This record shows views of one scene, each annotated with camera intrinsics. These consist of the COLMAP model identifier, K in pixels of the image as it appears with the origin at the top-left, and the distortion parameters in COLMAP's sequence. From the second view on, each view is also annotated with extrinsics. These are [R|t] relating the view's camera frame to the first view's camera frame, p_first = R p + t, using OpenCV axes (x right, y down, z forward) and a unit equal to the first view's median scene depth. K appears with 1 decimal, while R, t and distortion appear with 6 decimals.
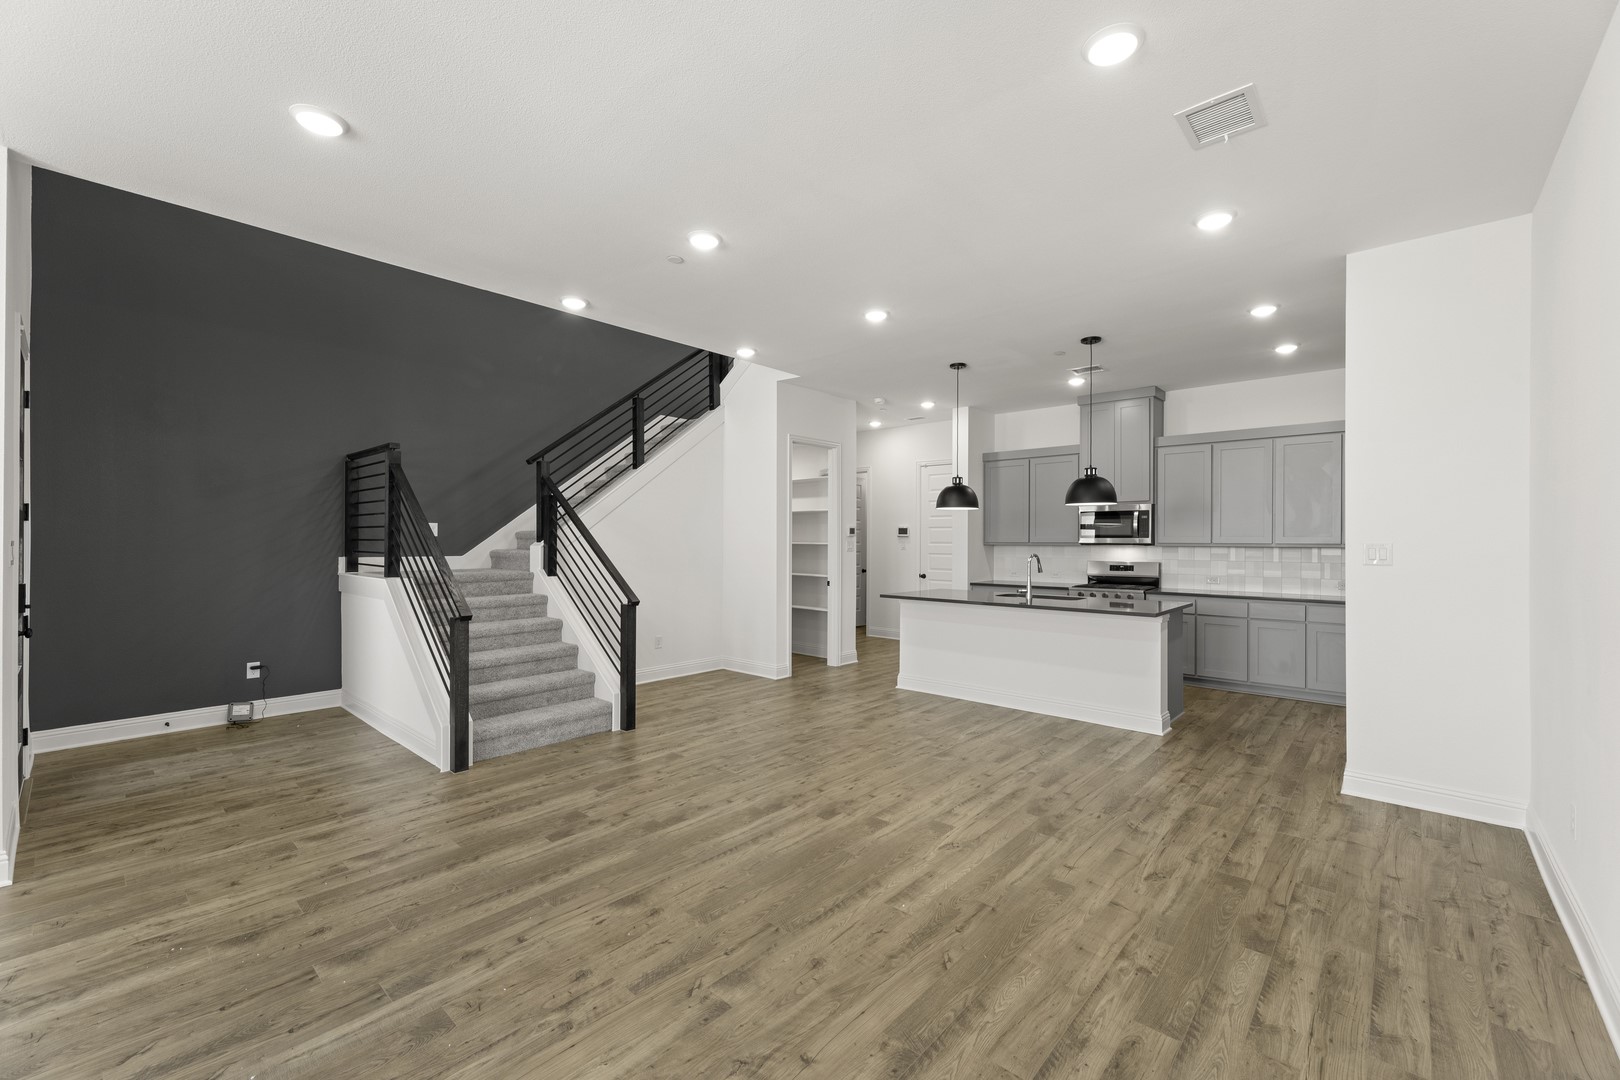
lens RADIAL K [[668.1, 0, 810.0], [0, 668.1, 540.0], [0, 0, 1]] dist [-0.001010, -0.000144]
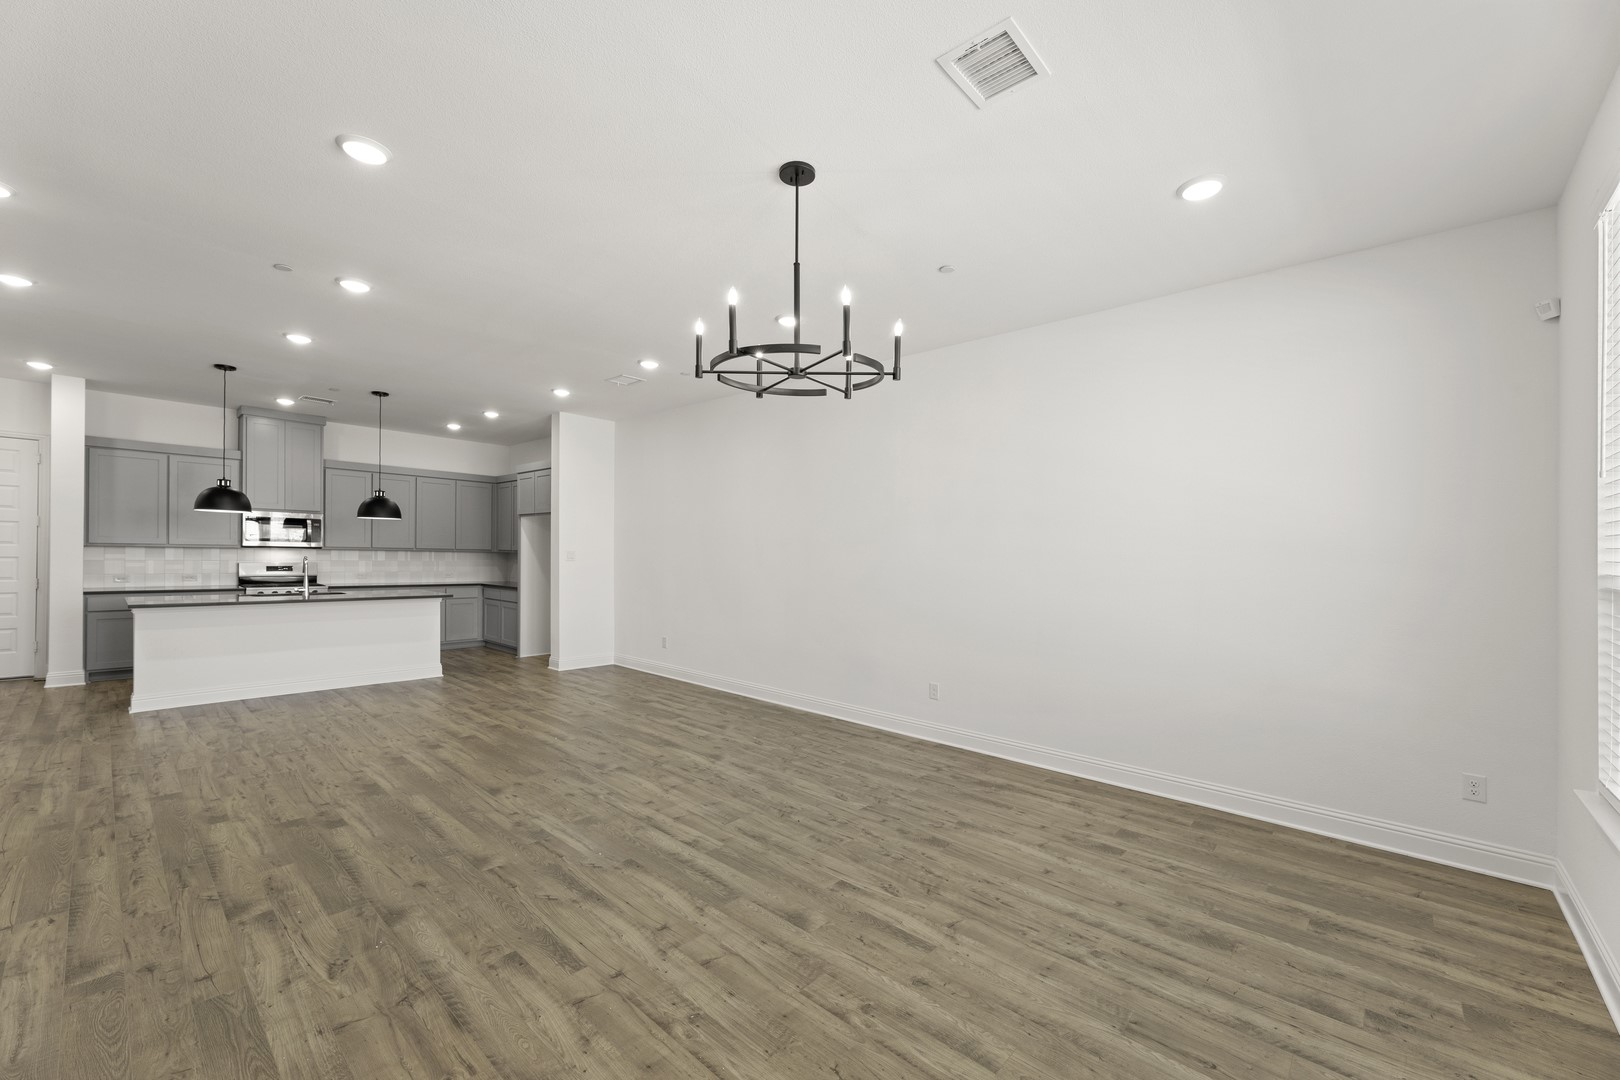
lens RADIAL K [[627.3, 0, 817.1], [0, 627.3, 551.4], [0, 0, 1]] dist [0.000477, 0.000065]
pose [[0.004217, 0.000392, 0.999991, -0.901510], [-0.019208, 0.999815, -0.000311, -0.005403], [-0.999807, -0.019207, 0.004224, 0.152728]]
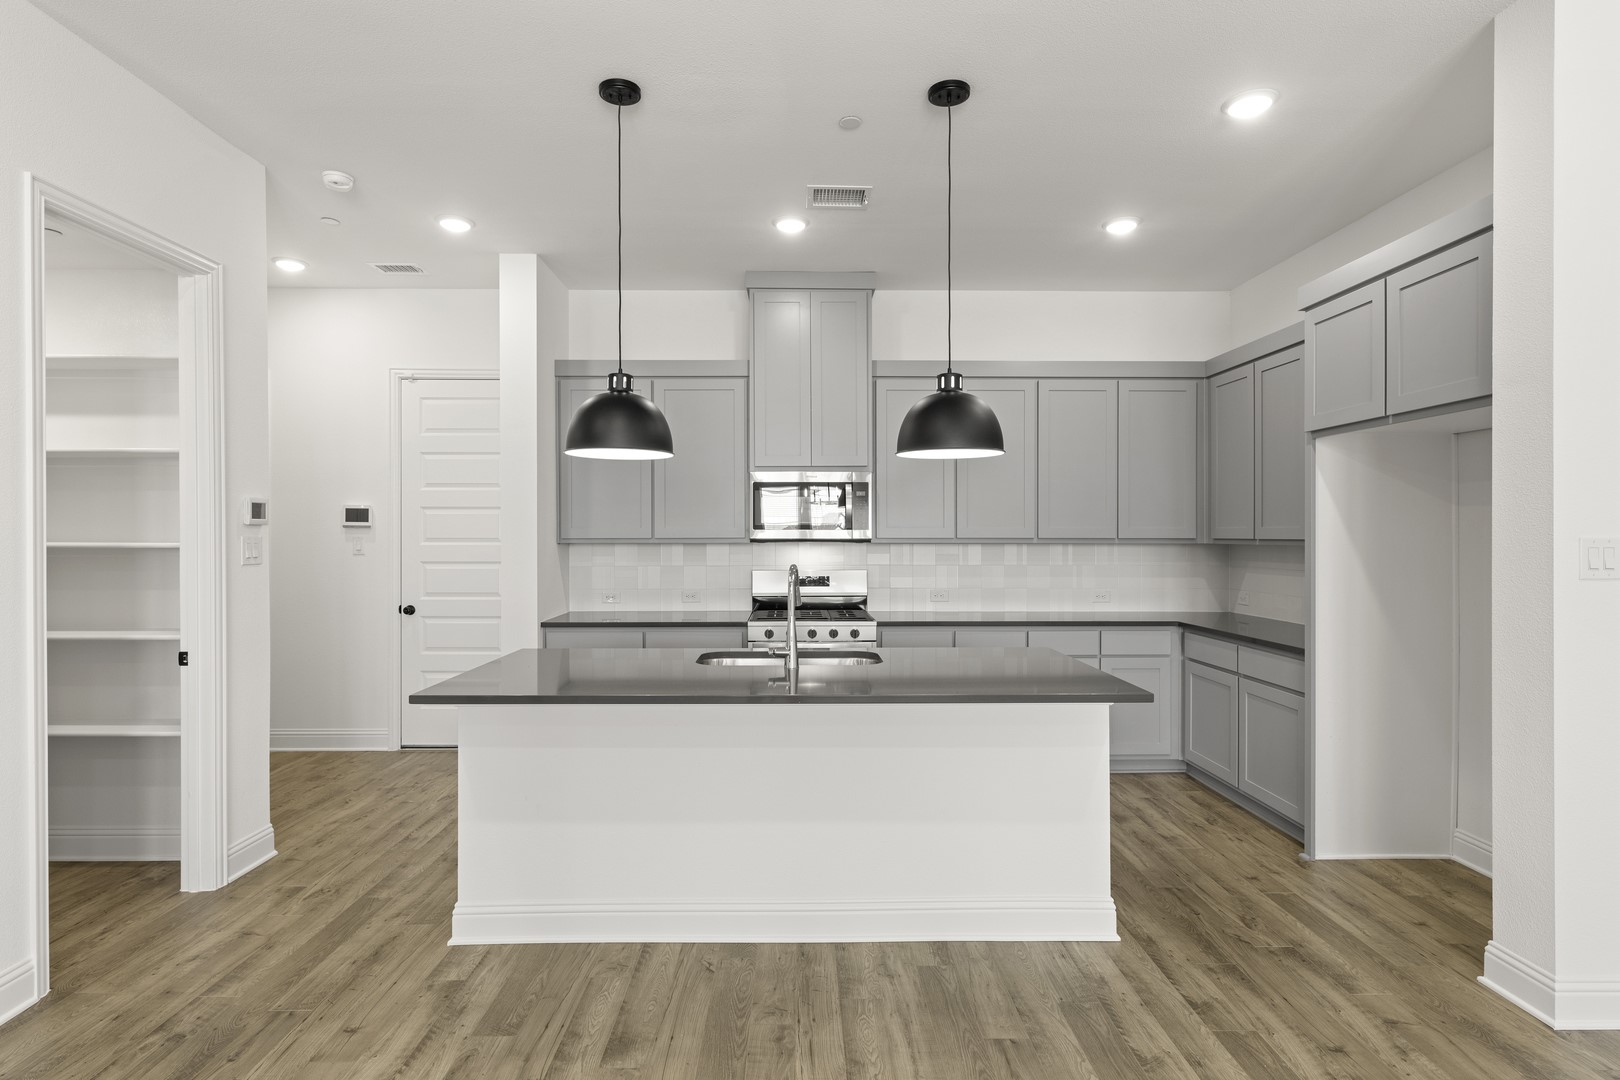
lens RADIAL K [[841.0, 0, 810.0], [0, 841.0, 540.0], [0, 0, 1]] dist [-0.000175, -0.000114]
pose [[0.740741, -0.007112, 0.671753, -0.039438], [0.002444, 0.999966, 0.007893, 0.000622], [-0.671786, -0.004205, 0.740733, 0.713885]]
